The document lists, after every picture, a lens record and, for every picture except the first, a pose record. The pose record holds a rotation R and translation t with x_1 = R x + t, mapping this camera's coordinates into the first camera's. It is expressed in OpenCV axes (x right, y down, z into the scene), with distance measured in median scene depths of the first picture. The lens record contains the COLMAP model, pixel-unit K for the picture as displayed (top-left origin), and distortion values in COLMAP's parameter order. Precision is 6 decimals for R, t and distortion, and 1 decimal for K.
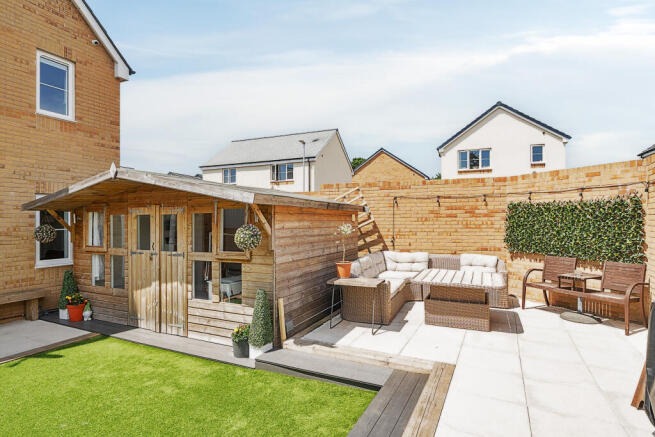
lens RADIAL K [[352.6, 0, 326.4], [0, 352.6, 221.1], [0, 0, 1]] dist [0.002294, -0.001472]
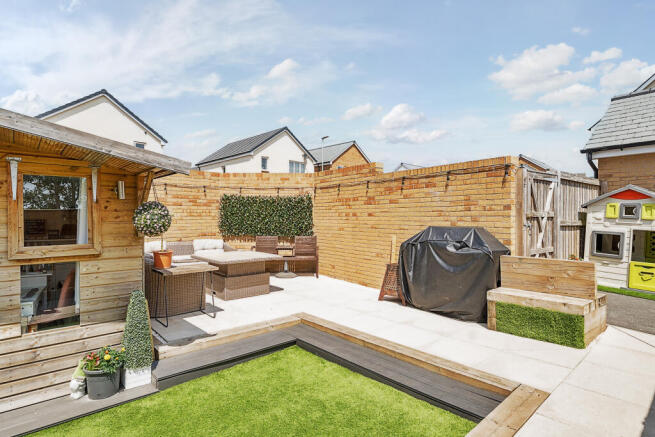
lens RADIAL K [[349.7, 0, 327.5], [0, 349.7, 218.5], [0, 0, 1]] dist [-0.000893, -0.000070]
pose [[0.380180, -0.000944, 0.924912, -0.560738], [-0.002194, 0.999996, 0.001923, 0.031828], [-0.924910, -0.002760, 0.380177, 0.277249]]
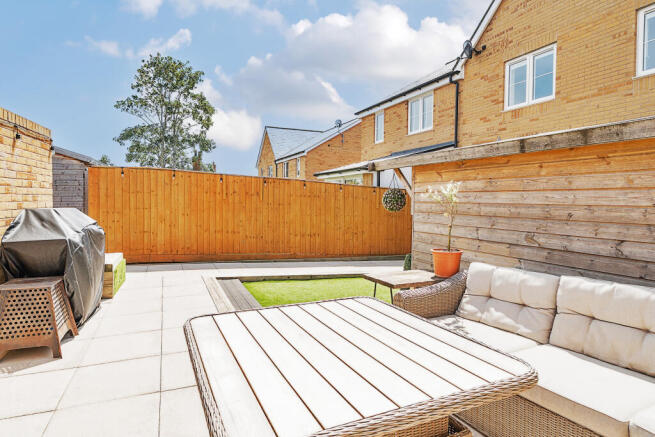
lens RADIAL K [[352.6, 0, 326.4], [0, 352.6, 221.1], [0, 0, 1]] dist [0.002294, -0.001472]
pose [[-0.634290, 0.049542, -0.771506, 0.575703], [-0.001236, 0.997878, 0.065095, 0.030803], [0.773094, 0.042242, -0.632883, 1.138617]]
